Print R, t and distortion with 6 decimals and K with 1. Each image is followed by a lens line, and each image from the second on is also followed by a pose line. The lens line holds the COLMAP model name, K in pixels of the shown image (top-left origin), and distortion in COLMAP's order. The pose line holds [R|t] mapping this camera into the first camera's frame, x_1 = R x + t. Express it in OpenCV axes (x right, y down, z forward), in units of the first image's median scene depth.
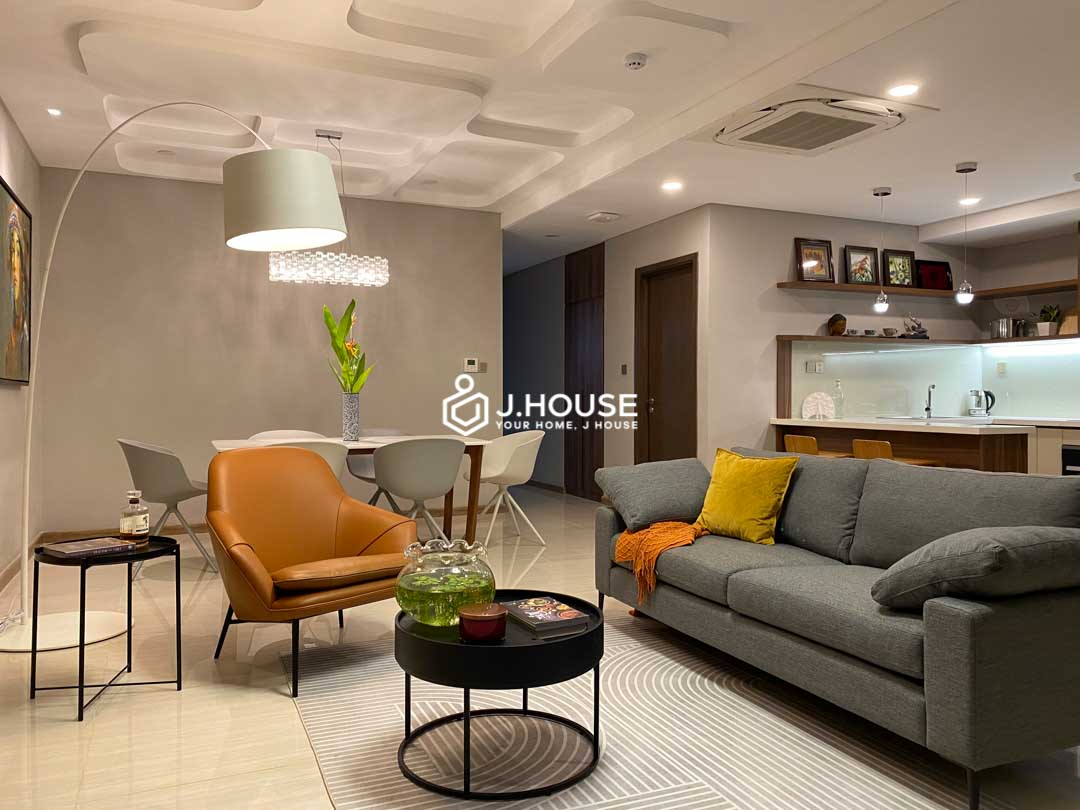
lens RADIAL K [[825.4, 0, 539.5], [0, 825.4, 403.3], [0, 0, 1]] dist [0.048272, -0.062937]
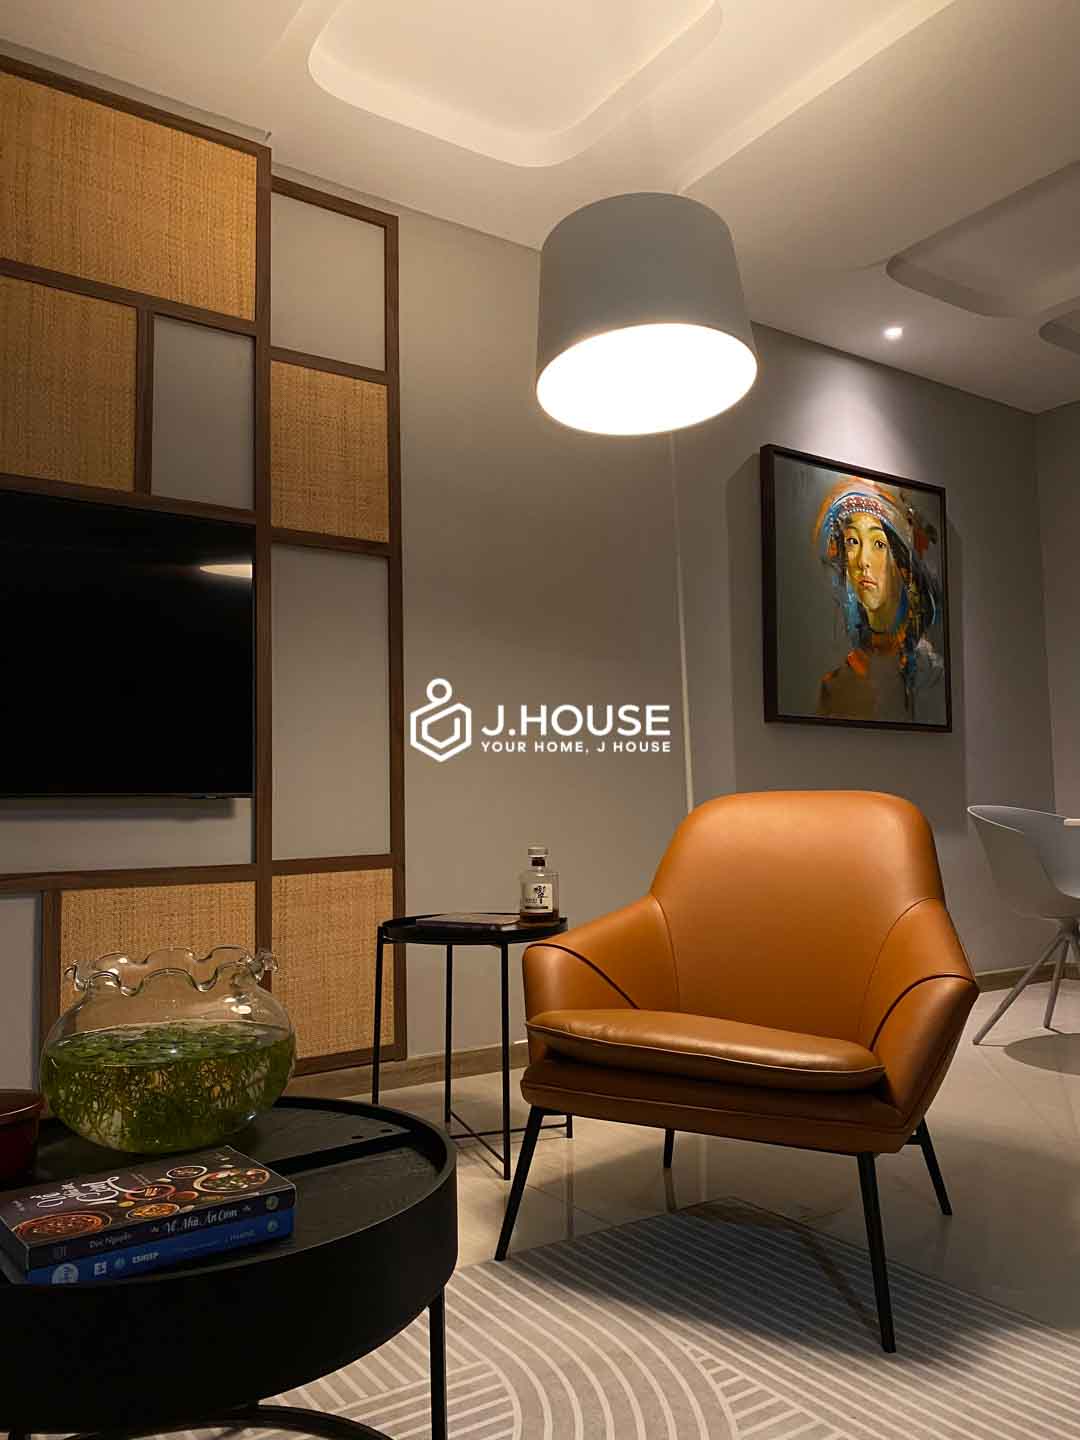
lens RADIAL K [[1100.5, 0, 540.9], [0, 1100.5, 722.2], [0, 0, 1]] dist [0.048272, -0.062937]
pose [[0.177690, -0.087526, -0.980186, 0.180780], [0.001010, 0.996053, -0.088760, 0.041204], [0.984086, 0.014781, 0.177077, 0.413424]]
